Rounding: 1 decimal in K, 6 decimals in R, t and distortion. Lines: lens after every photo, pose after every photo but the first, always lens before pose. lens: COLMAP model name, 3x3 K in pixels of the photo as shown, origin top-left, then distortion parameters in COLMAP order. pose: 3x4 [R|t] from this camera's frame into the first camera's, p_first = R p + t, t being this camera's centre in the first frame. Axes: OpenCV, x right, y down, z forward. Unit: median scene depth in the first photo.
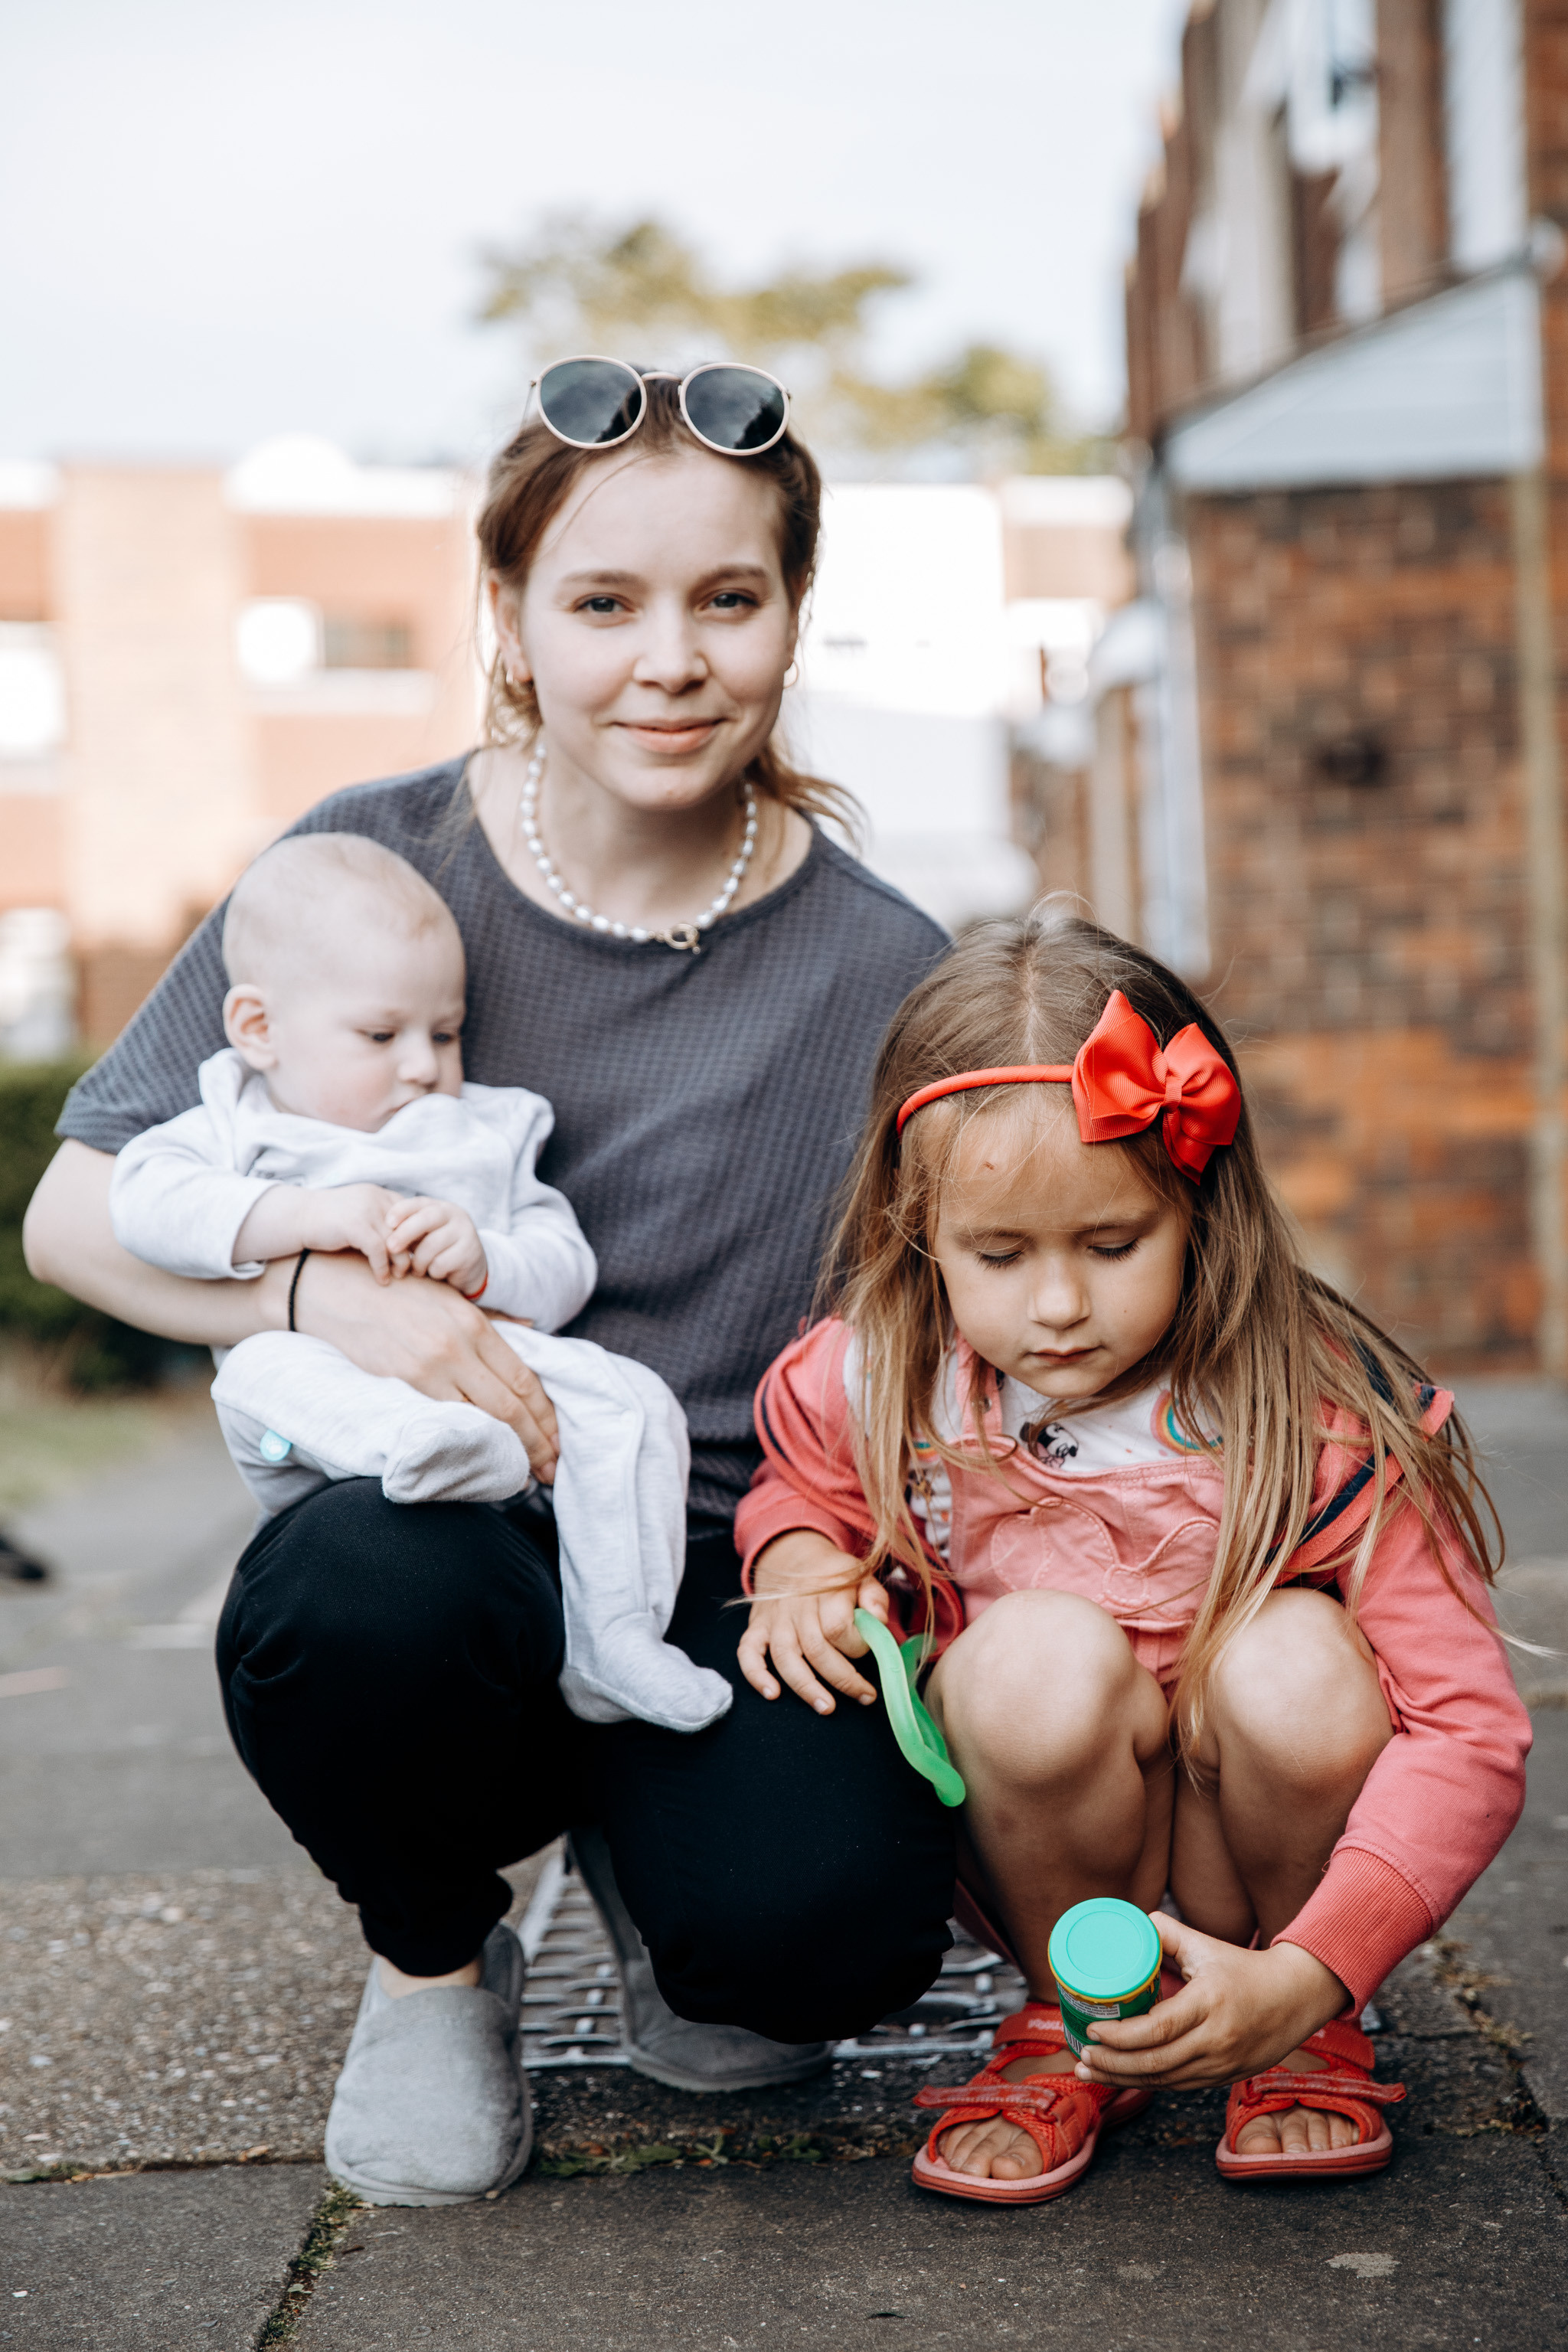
lens RADIAL K [[4628.0, 0, 784.0], [0, 4628.0, 1176.0], [0, 0, 1]] dist [0.220681, -0.165377]
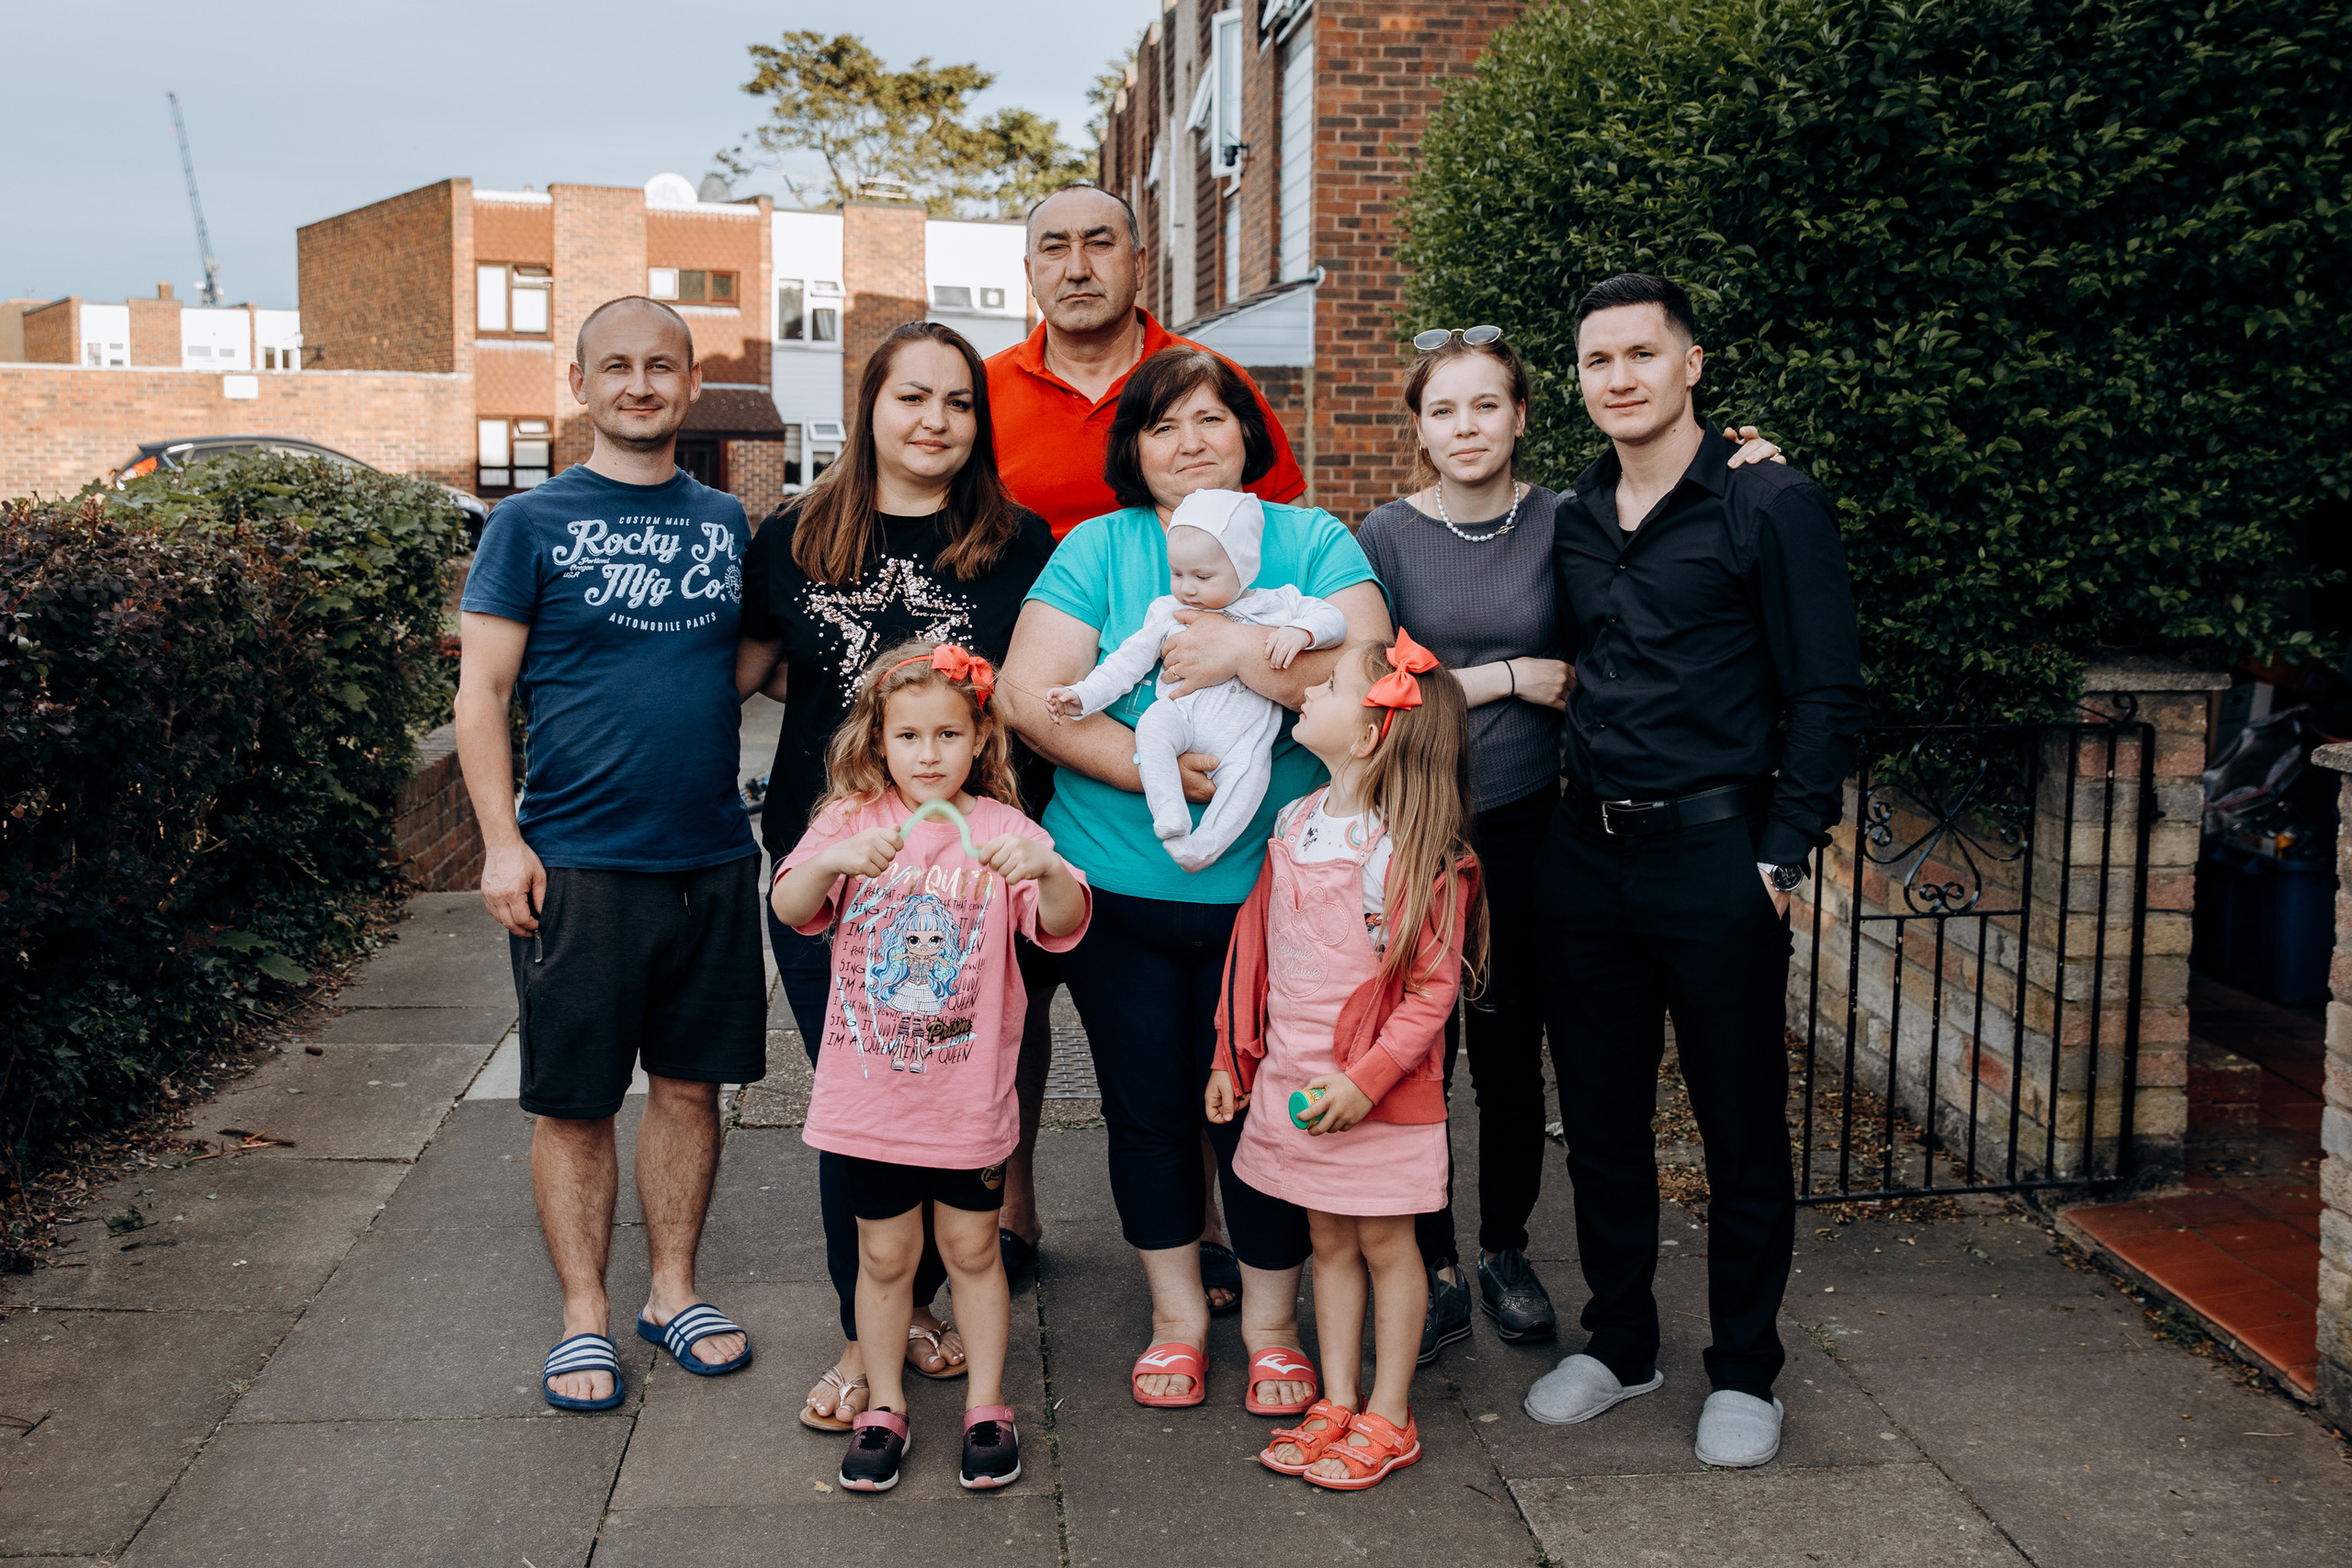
lens RADIAL K [[2508.3, 0, 1117.2], [0, 2508.3, 715.2], [0, 0, 1]] dist [-0.066806, 0.132159]
pose [[0.994259, 0.040984, 0.098842, -0.228663], [-0.048230, 0.996232, 0.072075, -0.280277], [-0.095516, -0.076429, 0.992489, -1.054150]]
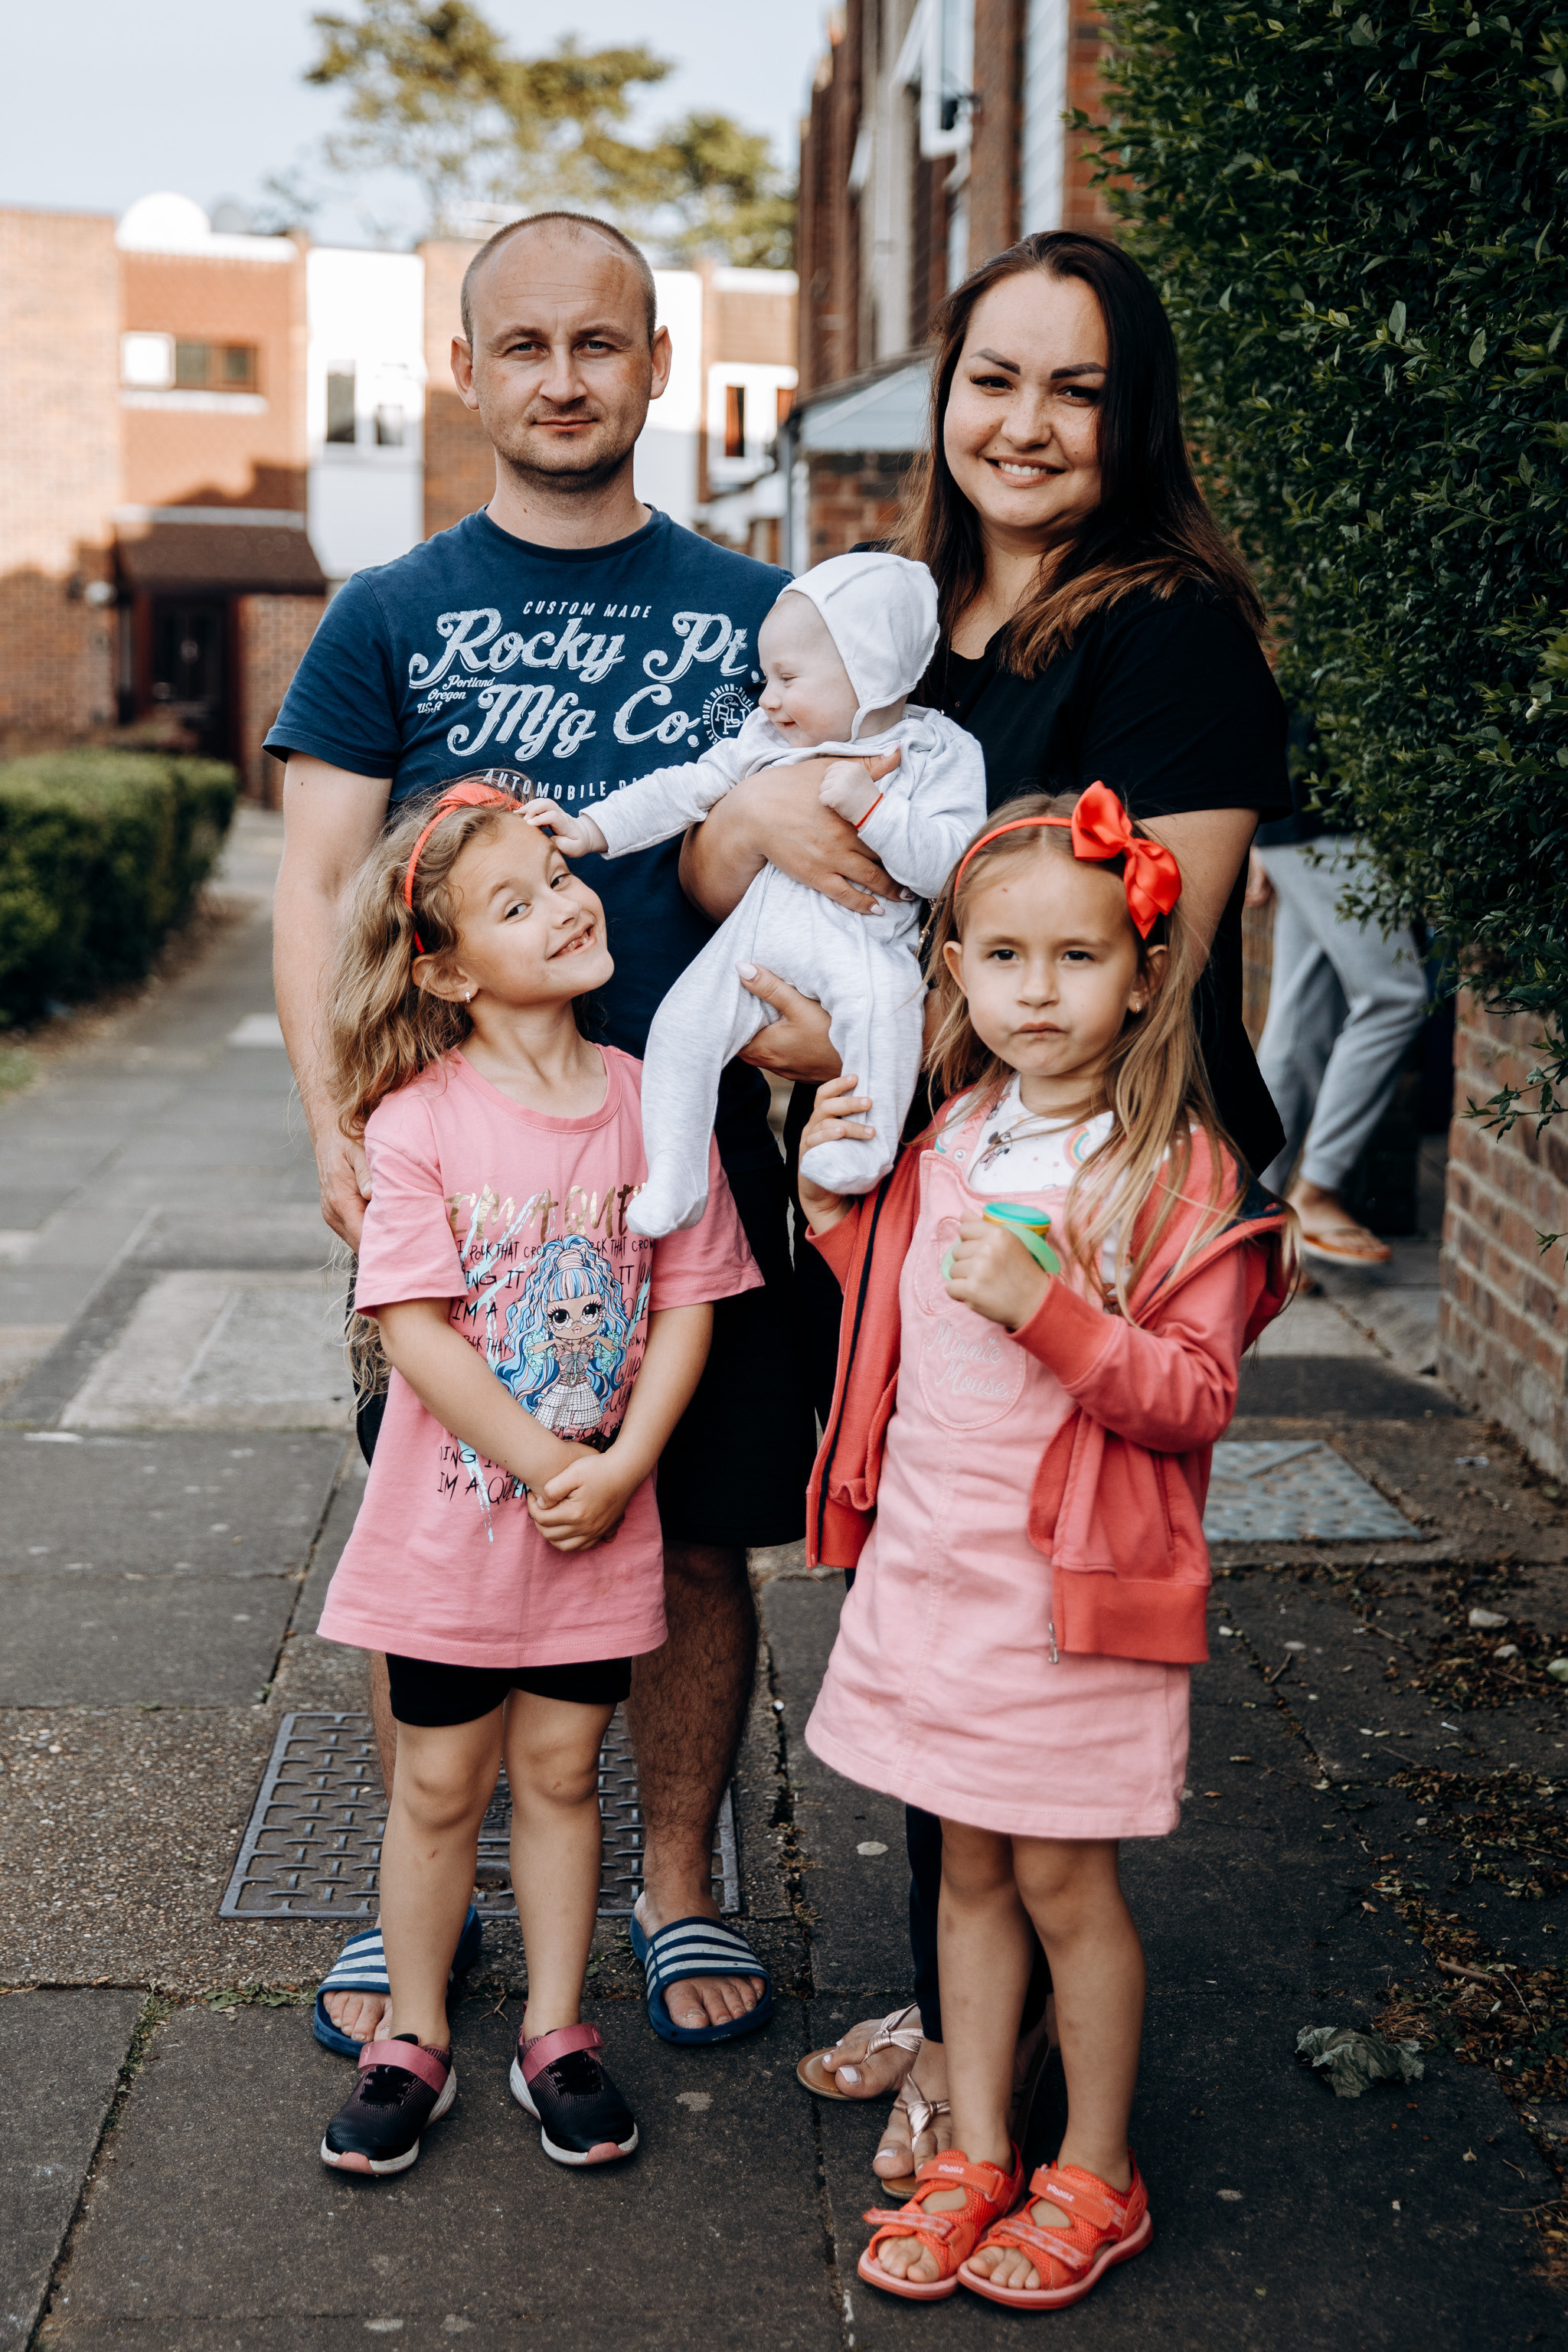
lens RADIAL K [[3570.9, 0, 707.1], [0, 3570.9, 1083.8], [0, 0, 1]] dist [0.077889, 0.035284]
pose [[0.997350, 0.047824, 0.054833, 0.025790], [-0.052945, 0.993963, 0.096094, -0.268460], [-0.049907, -0.098743, 0.993861, -0.337451]]
